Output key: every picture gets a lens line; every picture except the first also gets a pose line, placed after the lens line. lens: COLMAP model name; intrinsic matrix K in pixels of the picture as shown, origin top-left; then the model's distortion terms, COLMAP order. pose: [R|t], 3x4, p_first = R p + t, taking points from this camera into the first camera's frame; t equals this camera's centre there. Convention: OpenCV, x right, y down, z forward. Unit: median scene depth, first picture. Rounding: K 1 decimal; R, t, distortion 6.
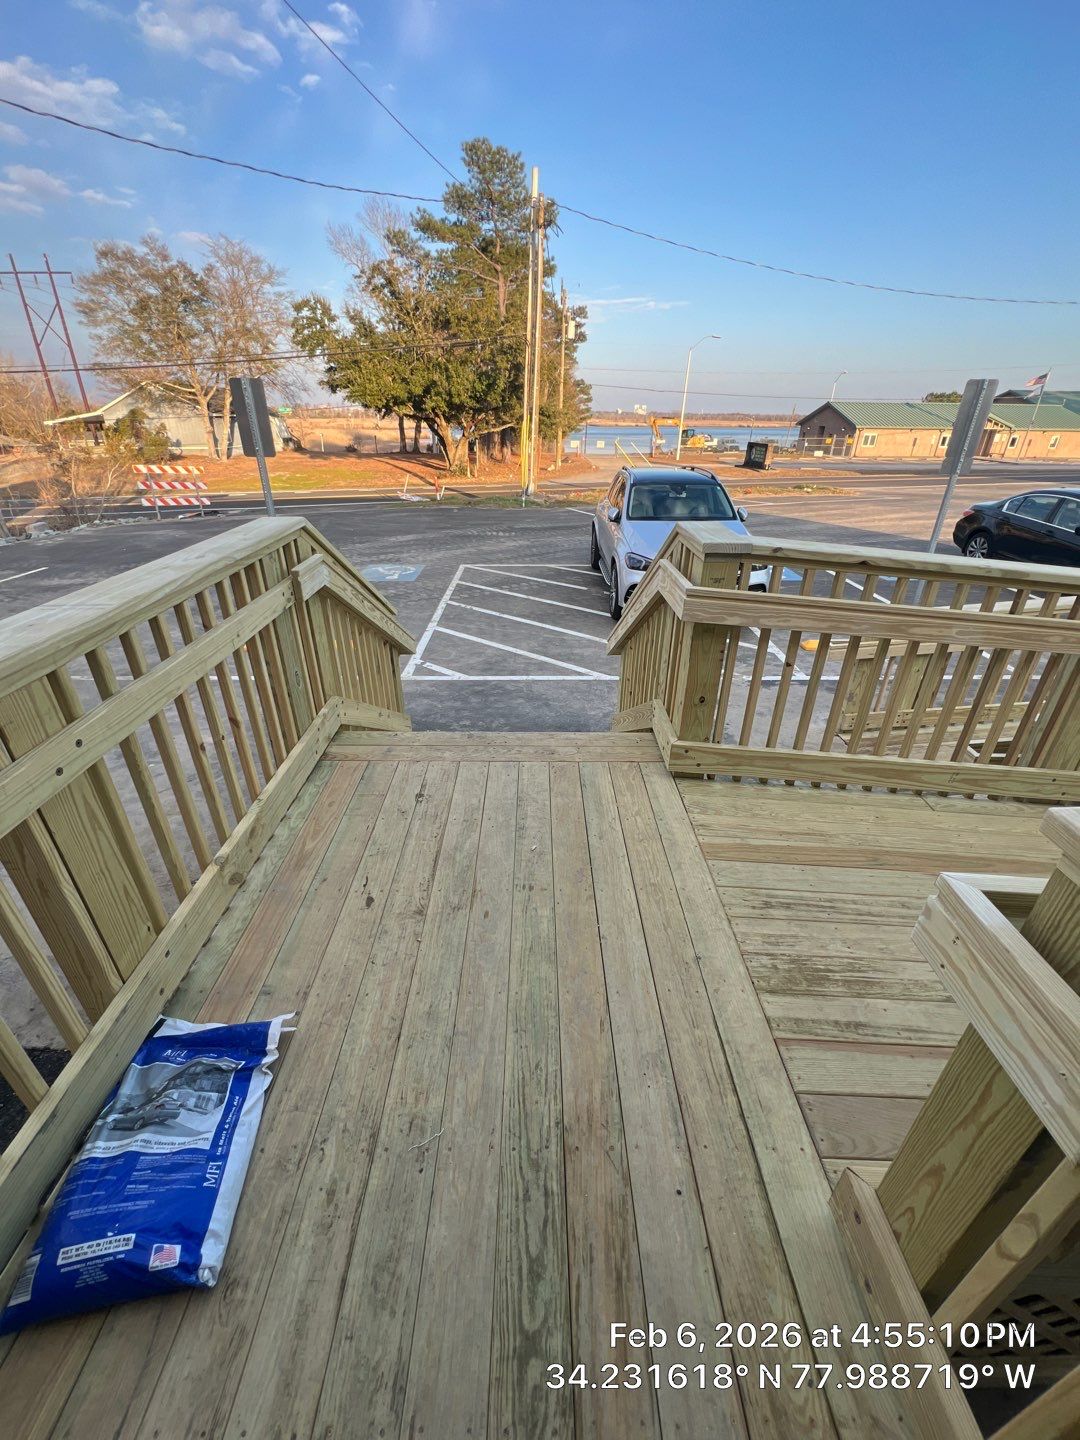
lens RADIAL K [[575.9, 0, 537.4], [0, 575.9, 720.4], [0, 0, 1]] dist [-0.001671, -0.000219]
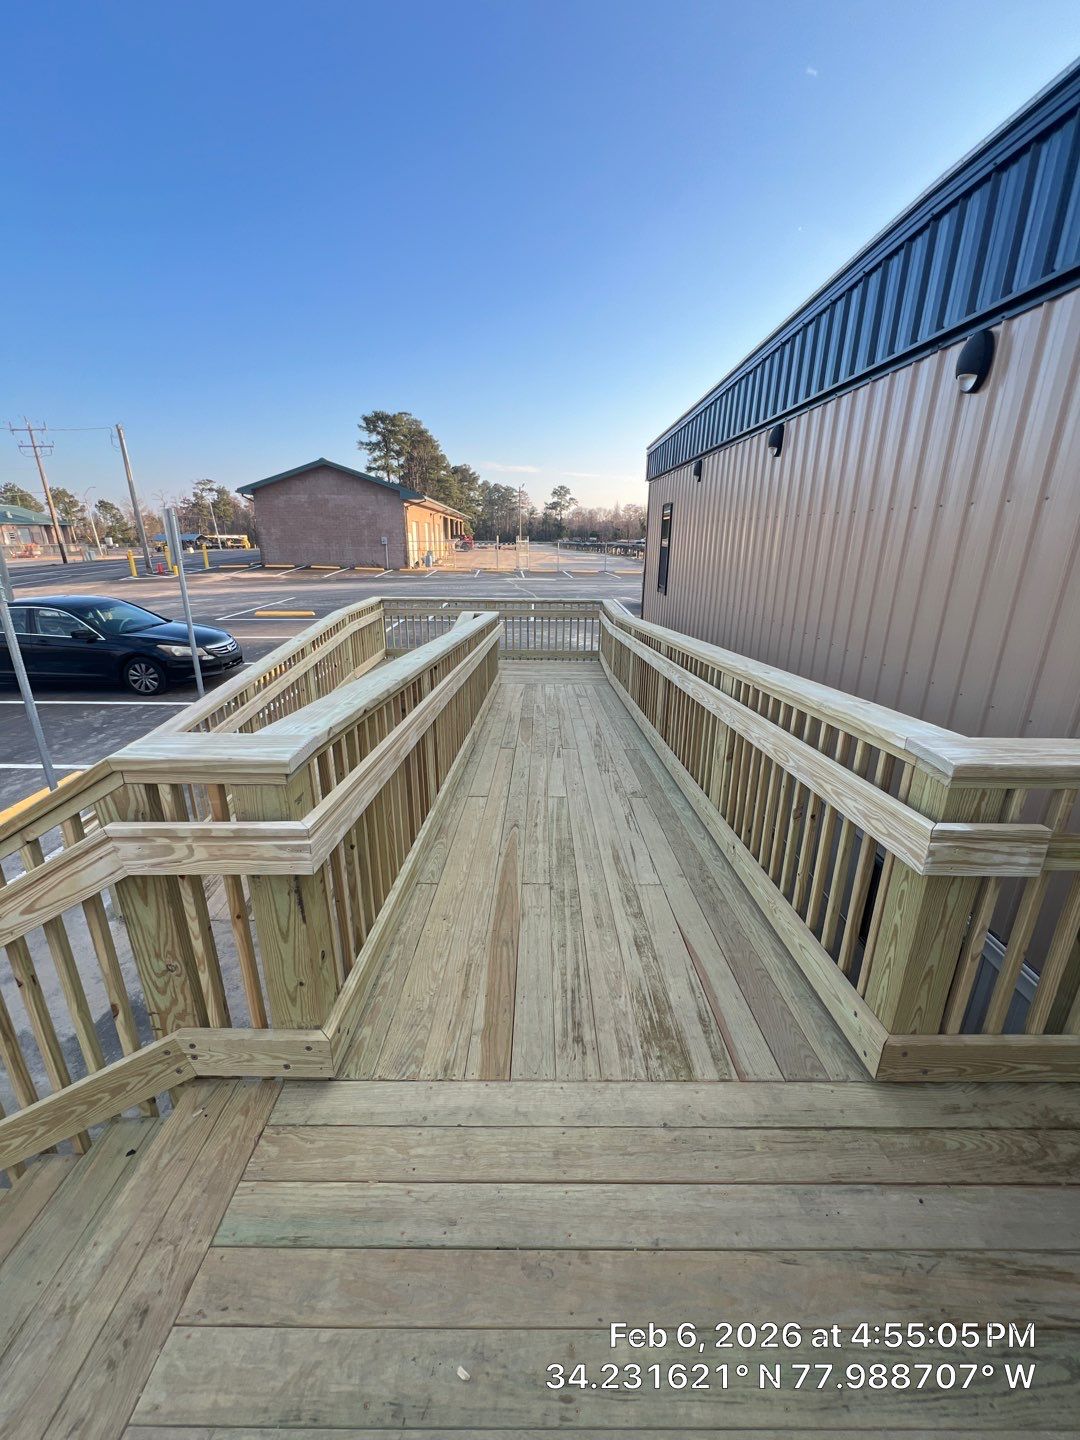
lens RADIAL K [[575.9, 0, 538.1], [0, 575.9, 718.7], [0, 0, 1]] dist [-0.001671, -0.000219]
pose [[0.005816, -0.314942, 0.949093, -0.349753], [0.463916, 0.841642, 0.276443, -0.433847], [-0.885860, 0.438691, 0.151002, 0.675094]]
